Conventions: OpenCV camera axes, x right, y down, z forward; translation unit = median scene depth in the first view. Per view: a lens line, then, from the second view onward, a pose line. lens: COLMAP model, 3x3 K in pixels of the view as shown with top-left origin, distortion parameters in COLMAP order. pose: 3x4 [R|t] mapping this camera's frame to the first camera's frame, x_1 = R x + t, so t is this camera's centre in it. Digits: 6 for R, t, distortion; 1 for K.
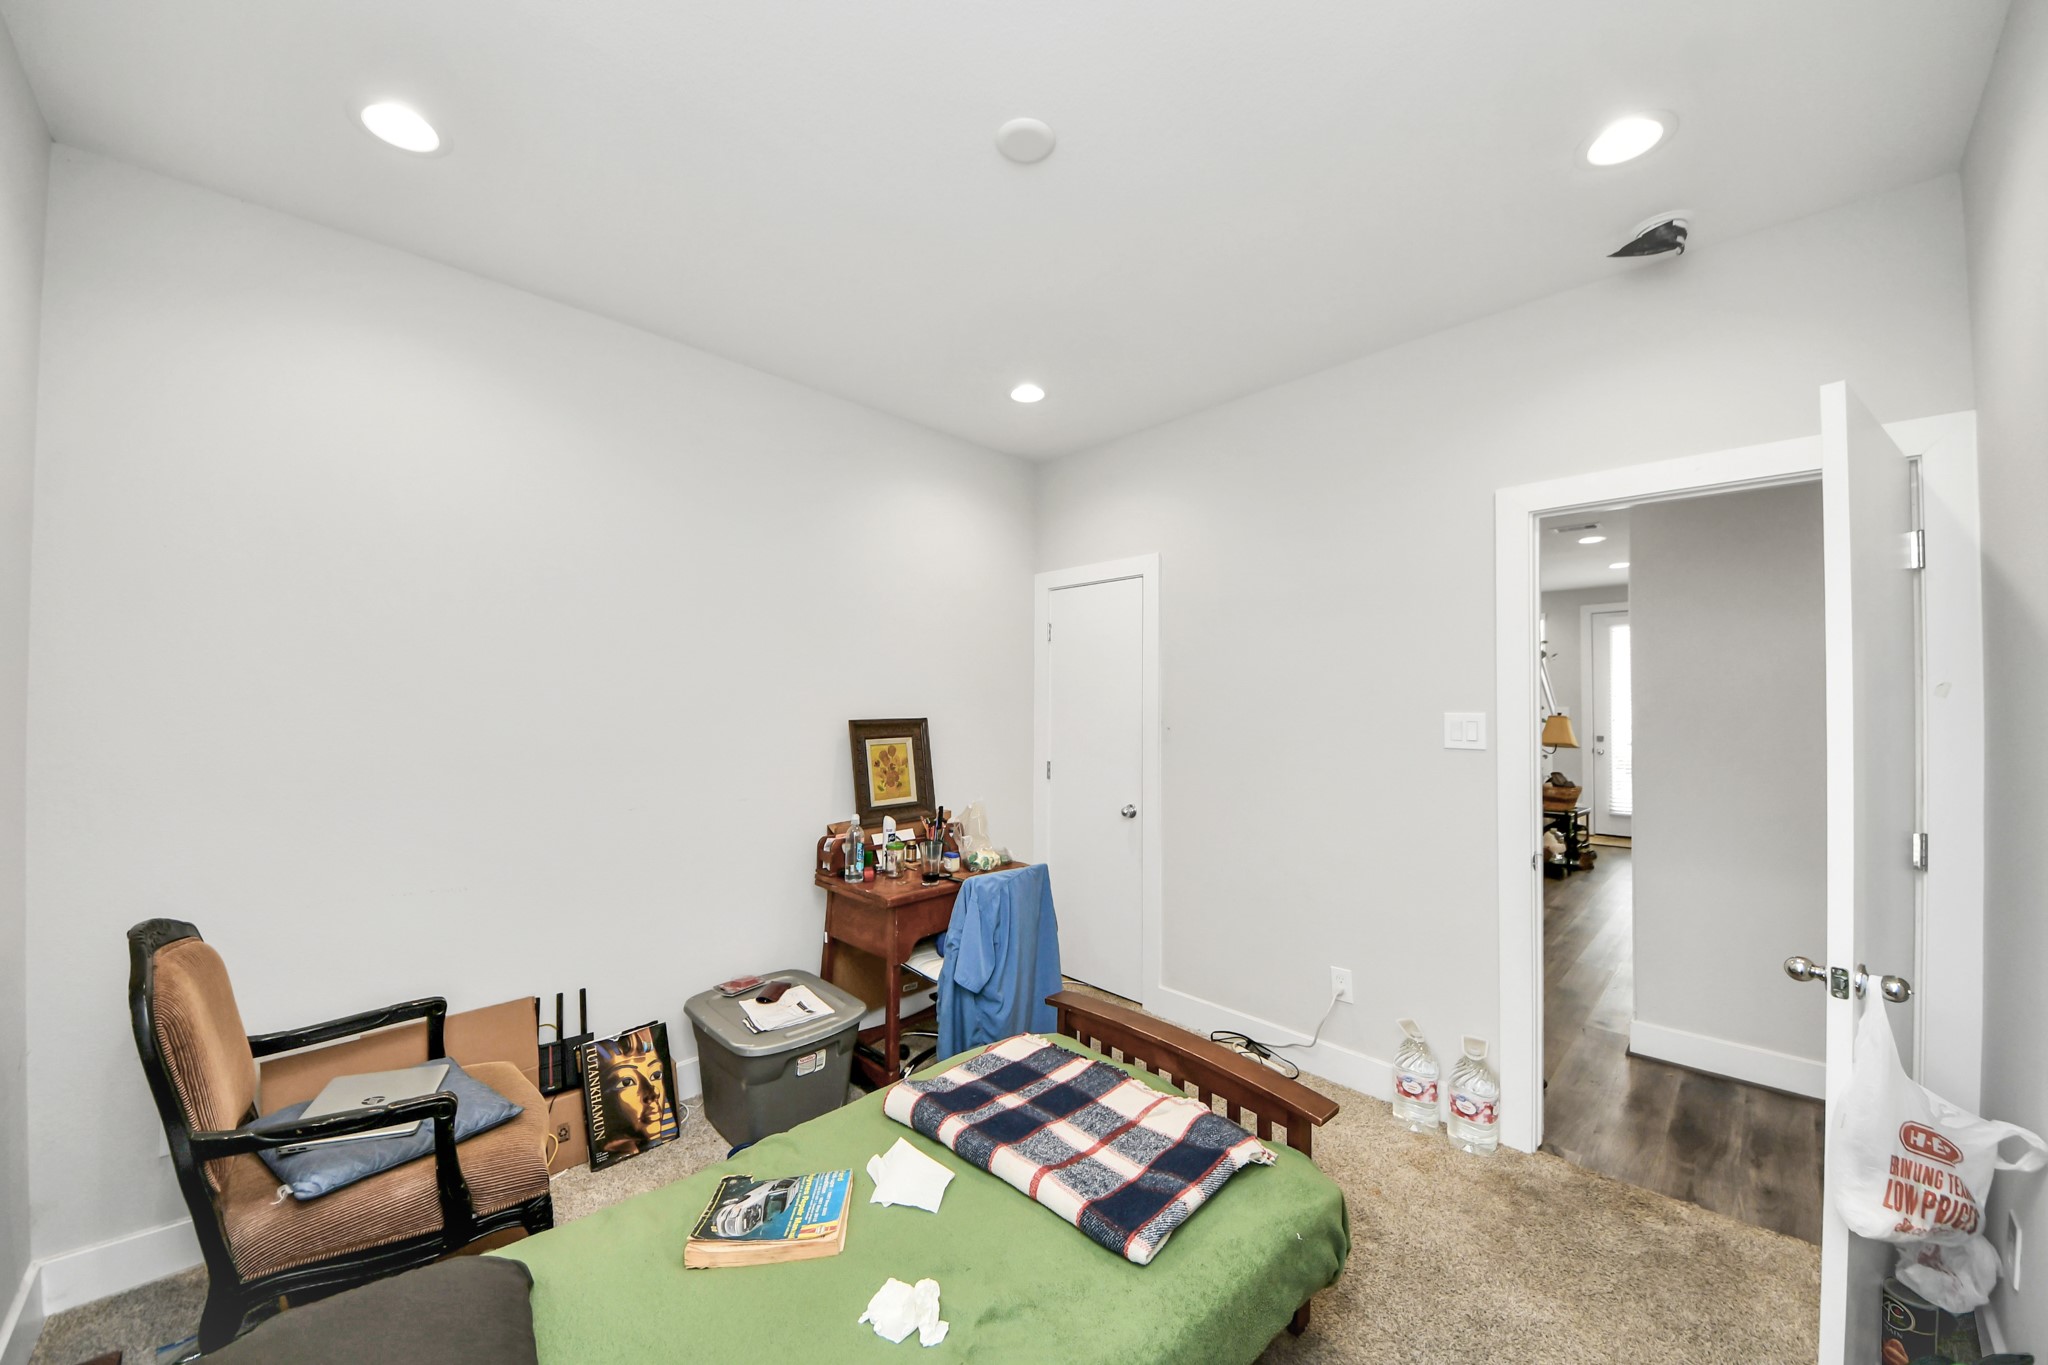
lens RADIAL K [[729.2, 0, 1015.7], [0, 729.2, 684.7], [0, 0, 1]] dist [-0.000352, -0.005670]
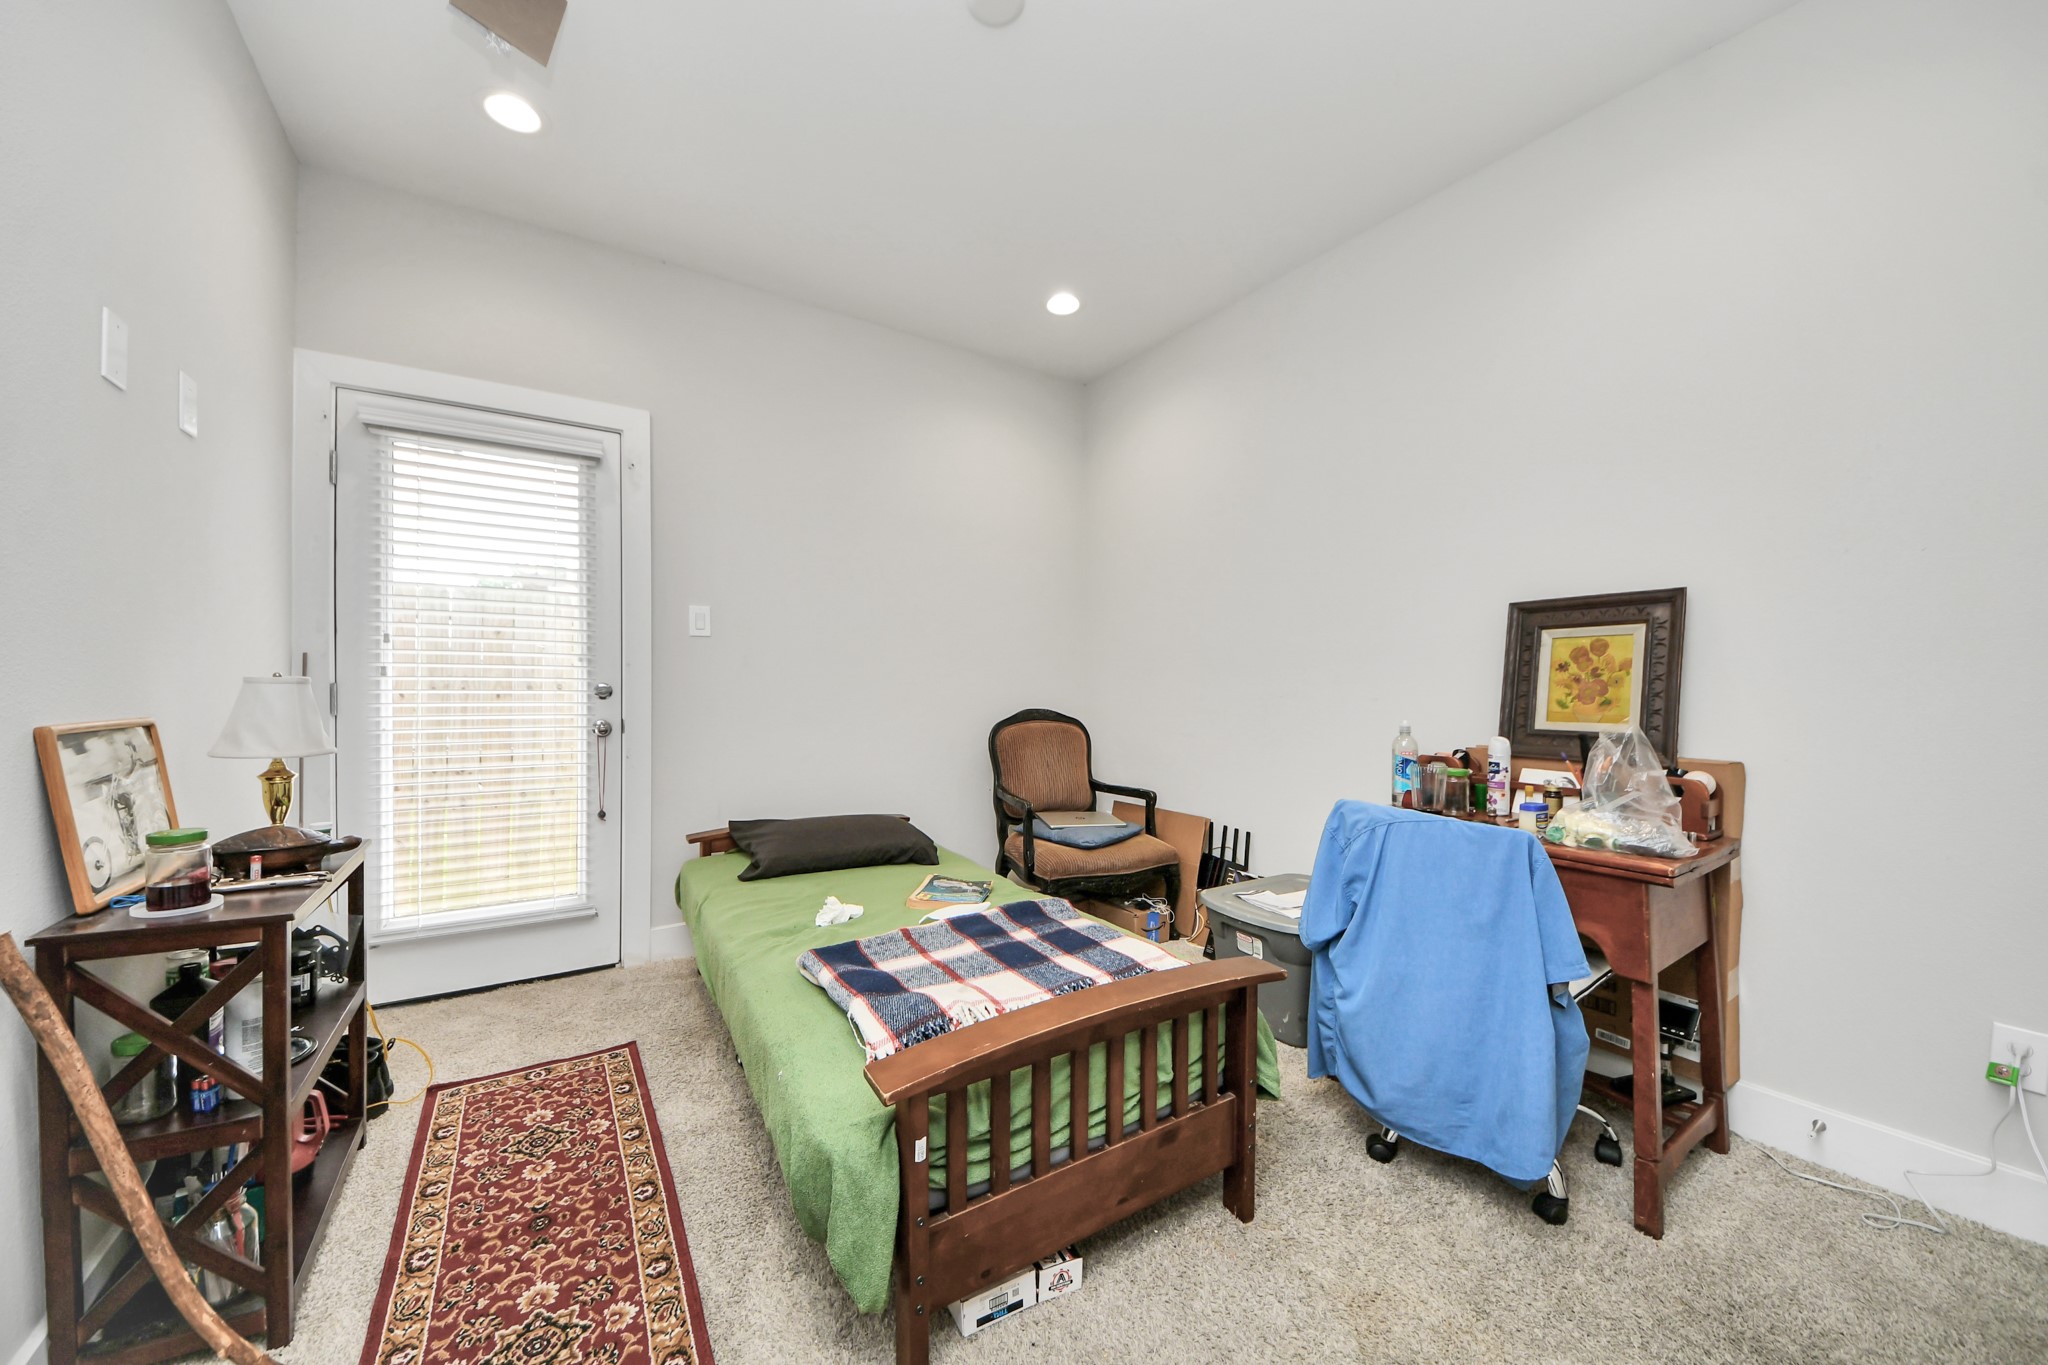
lens RADIAL K [[729.2, 0, 1015.7], [0, 729.2, 684.7], [0, 0, 1]] dist [-0.000352, -0.005670]
pose [[-0.189502, -0.006683, -0.981858, 0.545080], [0.011227, 0.999897, -0.008972, 0.125930], [0.981816, -0.012723, -0.189407, 0.649384]]
